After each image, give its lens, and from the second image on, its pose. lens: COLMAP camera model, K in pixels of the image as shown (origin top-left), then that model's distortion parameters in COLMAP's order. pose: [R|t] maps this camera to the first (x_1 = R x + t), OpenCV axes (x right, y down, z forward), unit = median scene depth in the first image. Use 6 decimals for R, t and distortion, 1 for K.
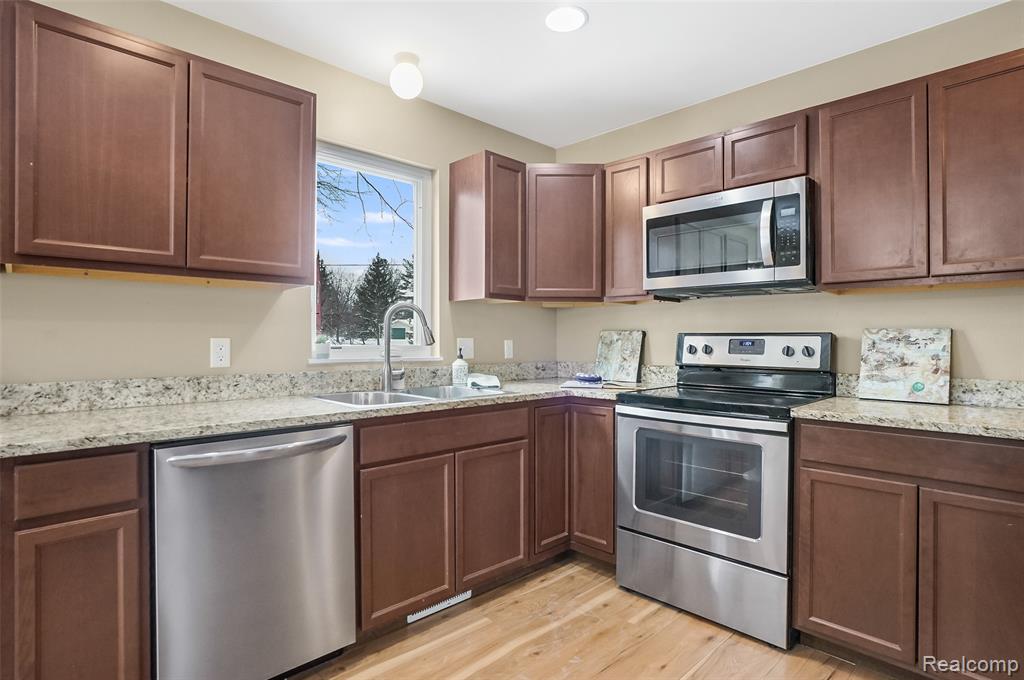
lens RADIAL K [[536.7, 0, 487.2], [0, 536.7, 340.8], [0, 0, 1]] dist [-0.044202, 0.021210]
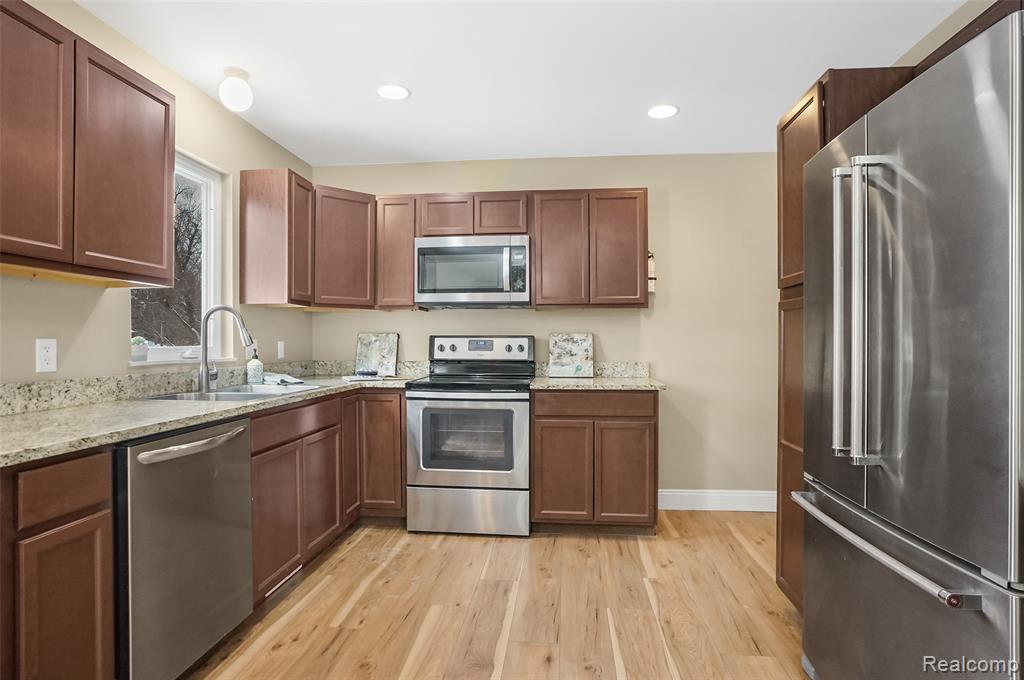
lens RADIAL K [[536.7, 0, 511.9], [0, 536.7, 344.7], [0, 0, 1]] dist [-0.044202, 0.021210]
pose [[0.759027, -0.006451, 0.651027, -0.451880], [0.004134, 0.999979, 0.005089, 0.002803], [-0.651046, -0.001171, 0.759037, -0.162000]]
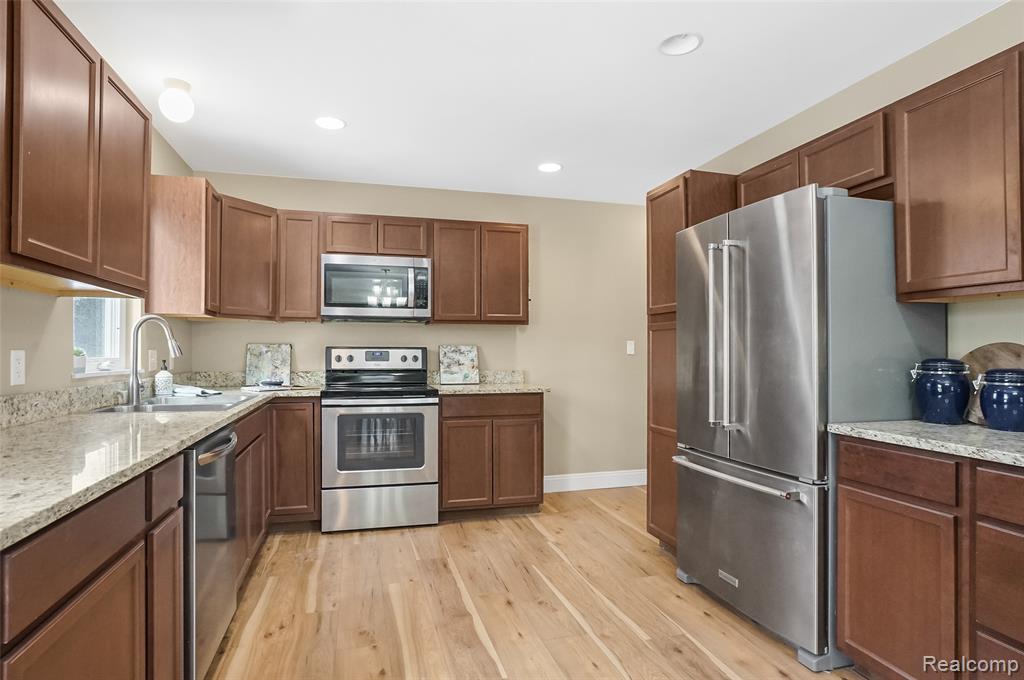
lens RADIAL K [[536.7, 0, 513.4], [0, 536.7, 348.1], [0, 0, 1]] dist [-0.044202, 0.021210]
pose [[0.475334, 0.004106, 0.879796, -0.807032], [0.002840, 0.999977, -0.006201, -0.001217], [-0.879801, 0.005446, 0.475311, -0.084087]]
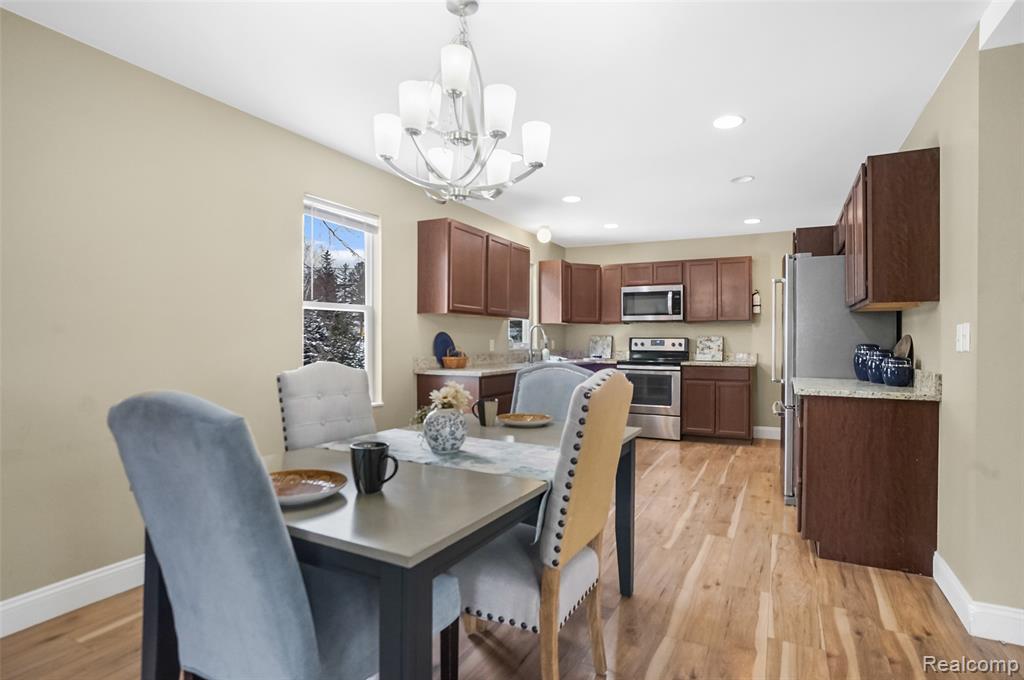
lens RADIAL K [[536.7, 0, 509.0], [0, 536.7, 340.2], [0, 0, 1]] dist [-0.044202, 0.021210]
pose [[0.942398, -0.000253, 0.334492, -1.267181], [0.000770, 0.999999, -0.001412, 0.000939], [-0.334492, 0.001589, 0.942397, -1.438775]]
